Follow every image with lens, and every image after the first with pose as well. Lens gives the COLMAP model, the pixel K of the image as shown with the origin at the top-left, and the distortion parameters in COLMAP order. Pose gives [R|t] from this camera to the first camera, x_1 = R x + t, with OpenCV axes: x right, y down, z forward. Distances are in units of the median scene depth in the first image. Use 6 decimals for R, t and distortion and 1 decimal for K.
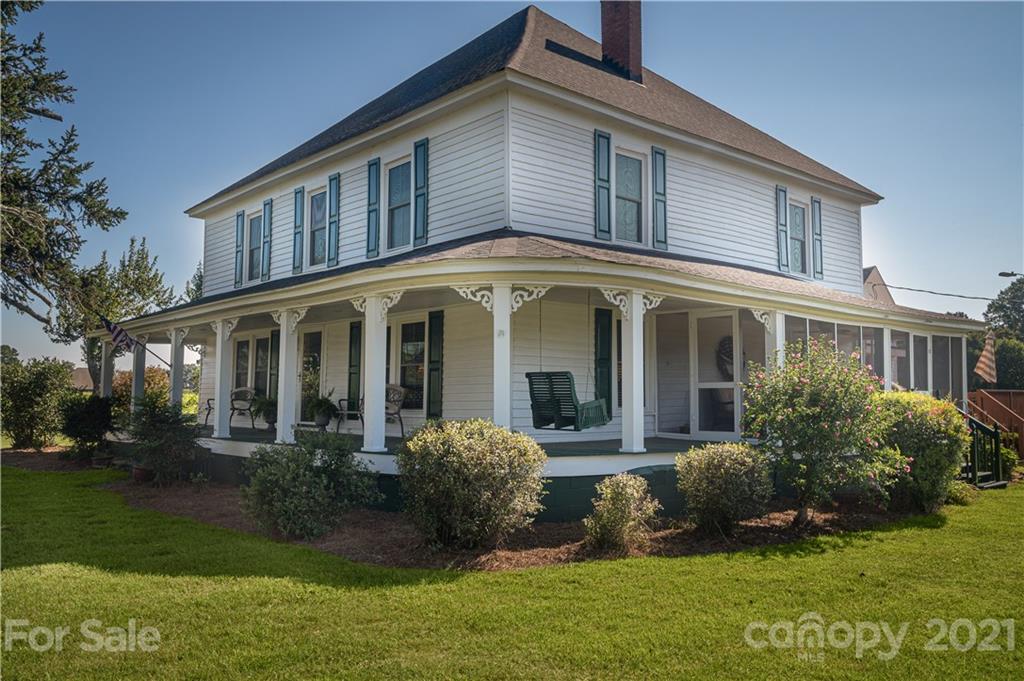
lens RADIAL K [[844.3, 0, 508.0], [0, 844.3, 341.0], [0, 0, 1]] dist [-0.016932, -0.016667]
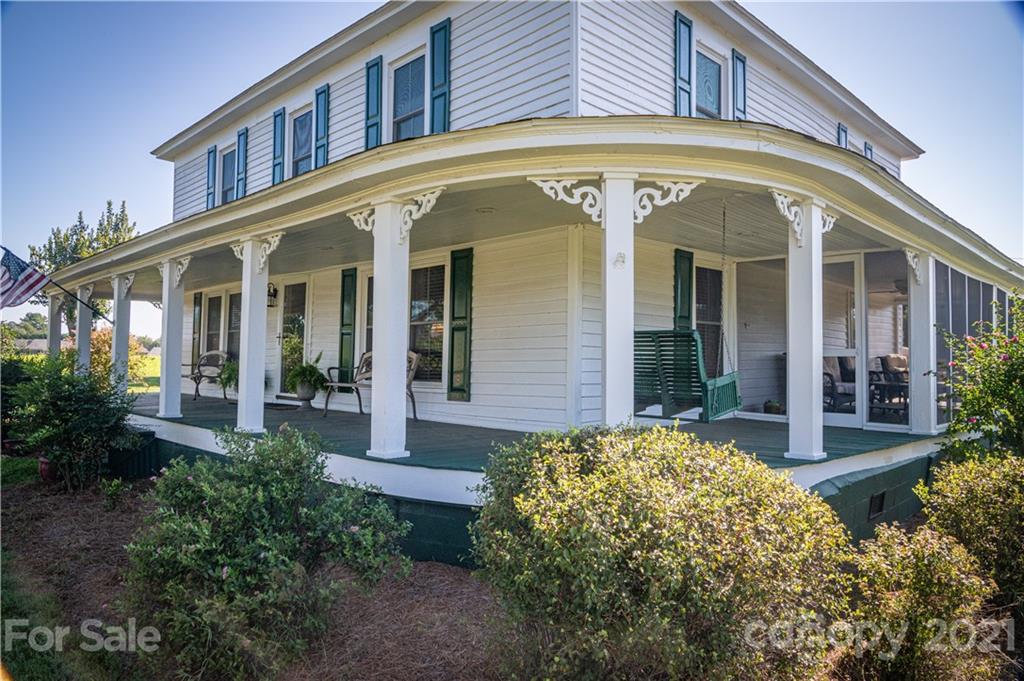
lens RADIAL K [[684.7, 0, 510.1], [0, 684.7, 340.7], [0, 0, 1]] dist [-0.015925, -0.006077]
pose [[0.997751, 0.008420, 0.066496, -0.078249], [-0.010876, 0.999269, 0.036652, 0.020774], [-0.066138, -0.037292, 0.997113, 0.377407]]
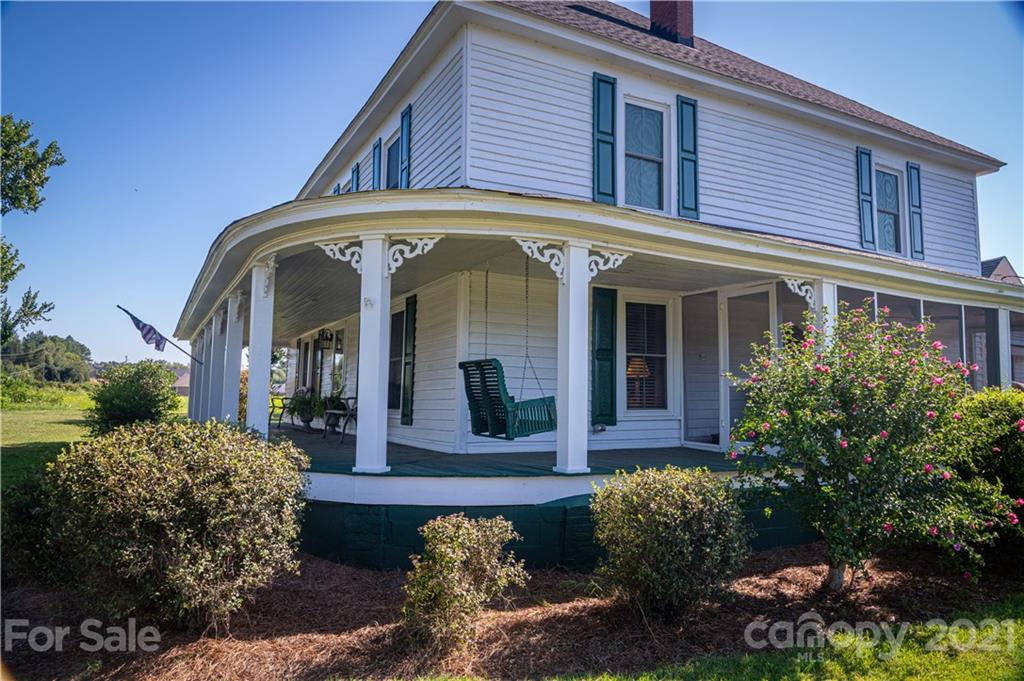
lens RADIAL K [[684.7, 0, 516.5], [0, 684.7, 343.6], [0, 0, 1]] dist [-0.015925, -0.006077]
pose [[0.972796, -0.010822, -0.231410, 0.174007], [0.006376, 0.999781, -0.019949, 0.026627], [0.231575, 0.017931, 0.972652, 0.321648]]
